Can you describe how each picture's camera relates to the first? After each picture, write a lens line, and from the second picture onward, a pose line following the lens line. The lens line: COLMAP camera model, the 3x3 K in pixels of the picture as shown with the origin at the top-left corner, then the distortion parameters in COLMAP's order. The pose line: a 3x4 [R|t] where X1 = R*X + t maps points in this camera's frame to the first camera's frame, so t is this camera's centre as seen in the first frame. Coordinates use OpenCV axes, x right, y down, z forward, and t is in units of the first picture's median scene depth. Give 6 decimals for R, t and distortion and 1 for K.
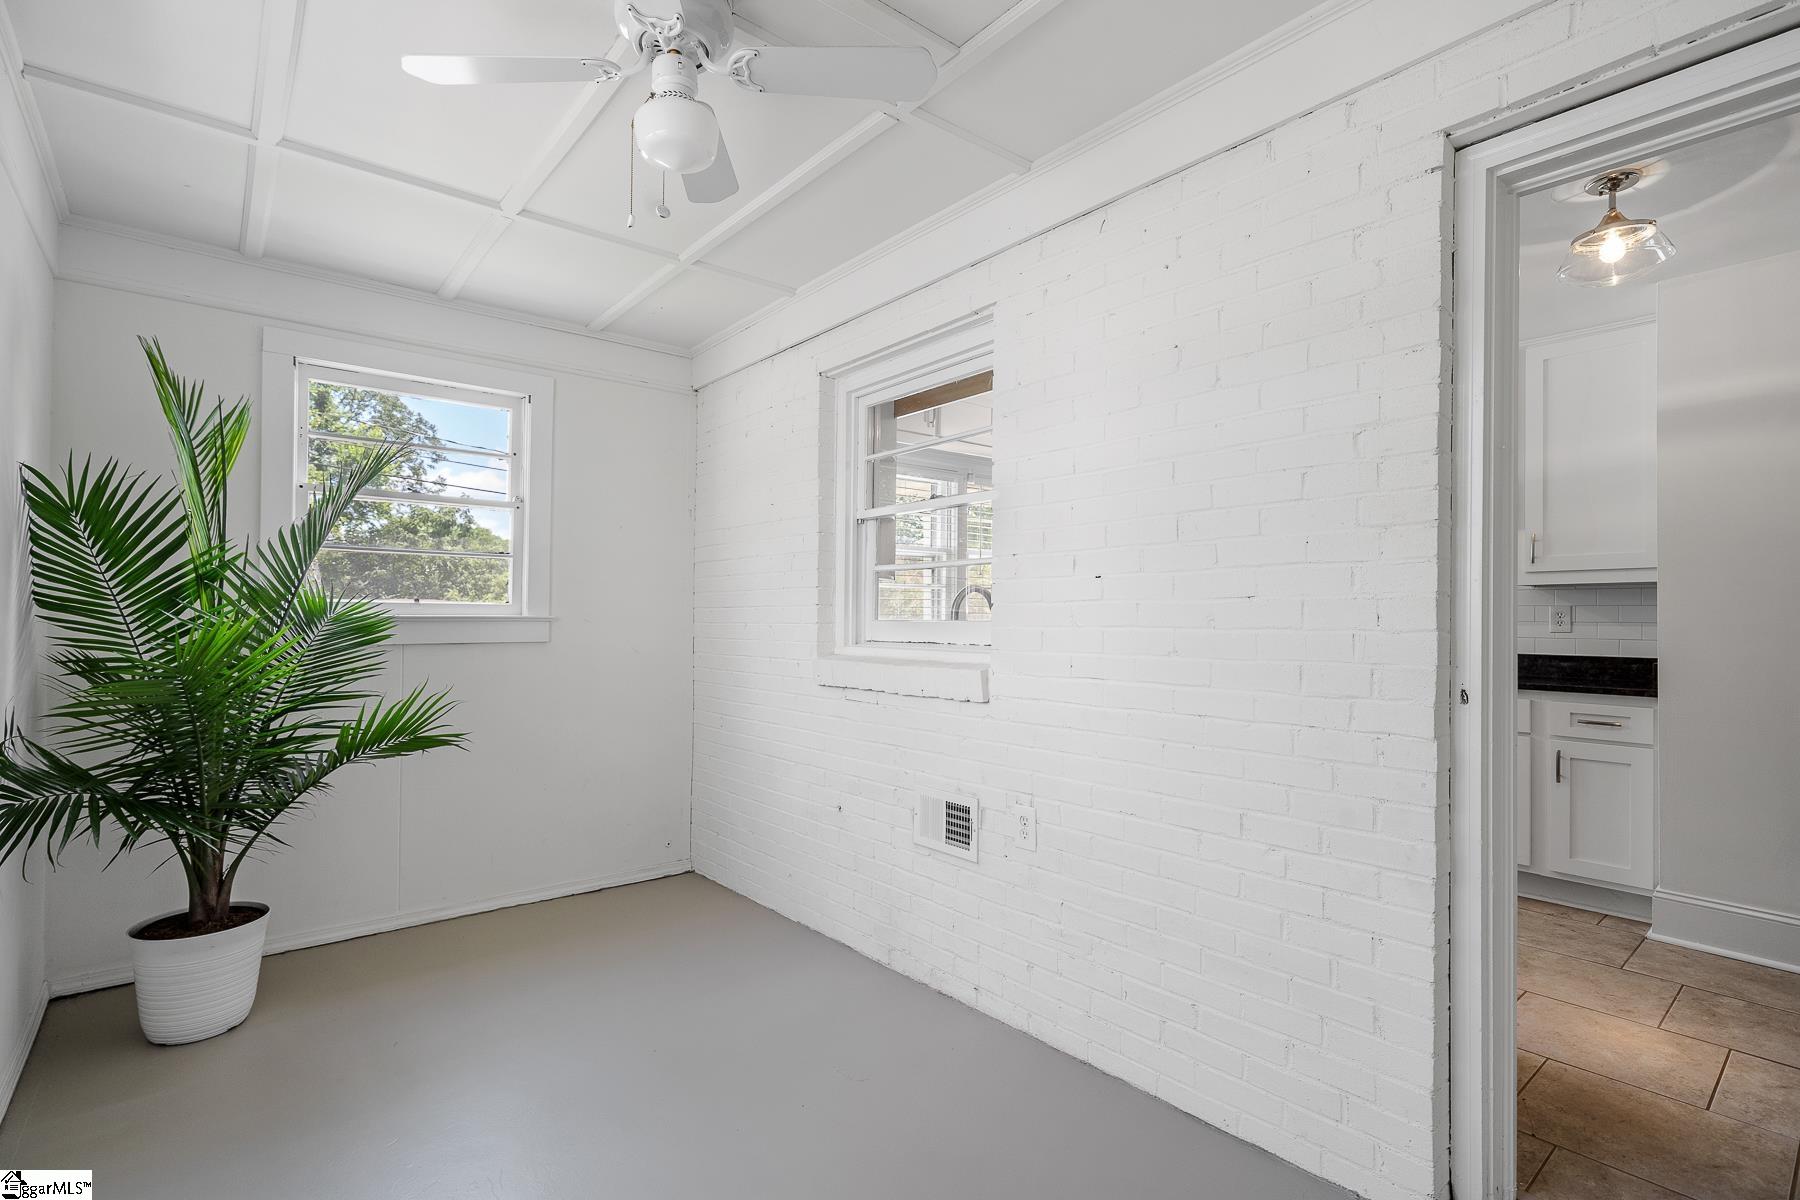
lens RADIAL K [[841.8, 0, 901.1], [0, 841.8, 620.4], [0, 0, 1]] dist [0.001751, 0.000180]
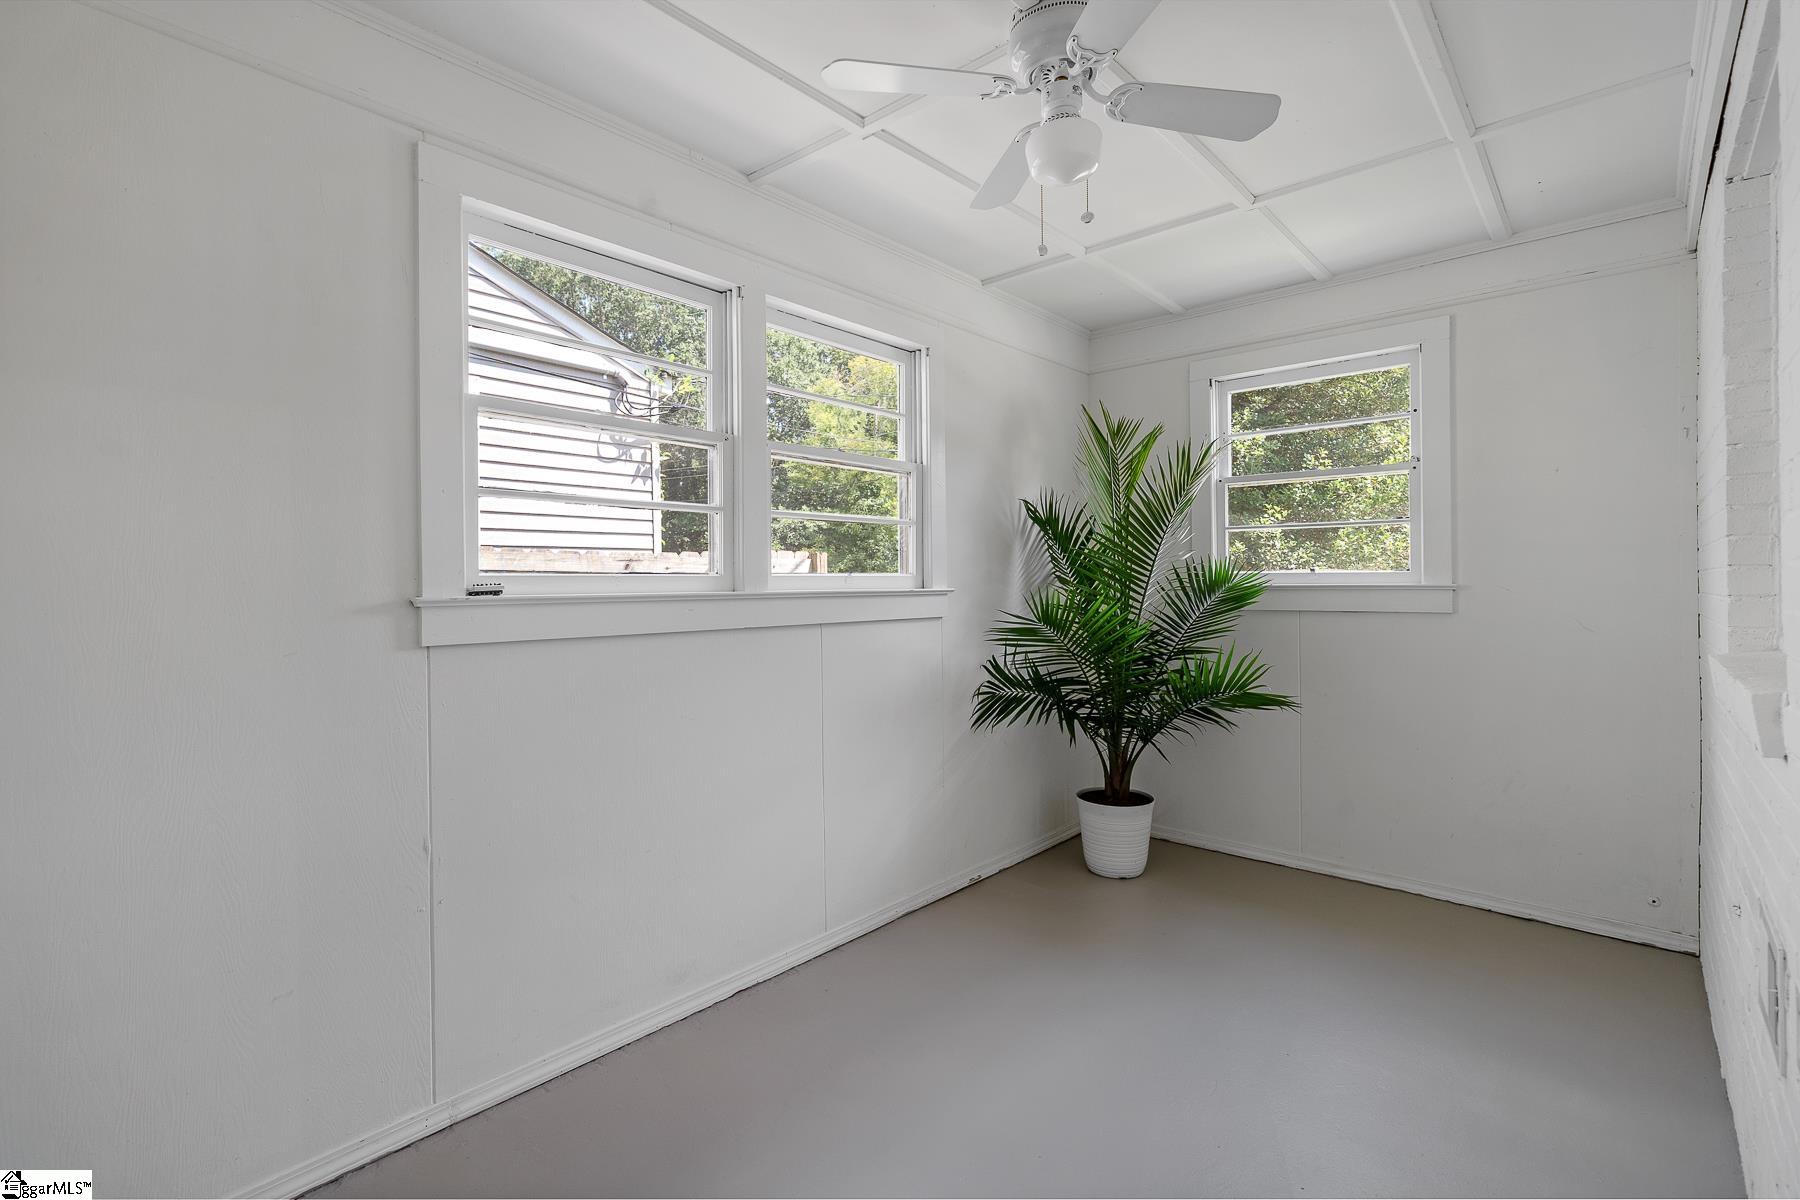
lens RADIAL K [[834.3, 0, 897.7], [0, 834.3, 591.3], [0, 0, 1]] dist [0.001548, -0.000205]
pose [[0.150471, 0.006684, -0.988592, 0.439837], [0.002060, 0.999973, 0.007074, -0.006069], [0.988612, -0.003101, 0.150453, 0.348497]]
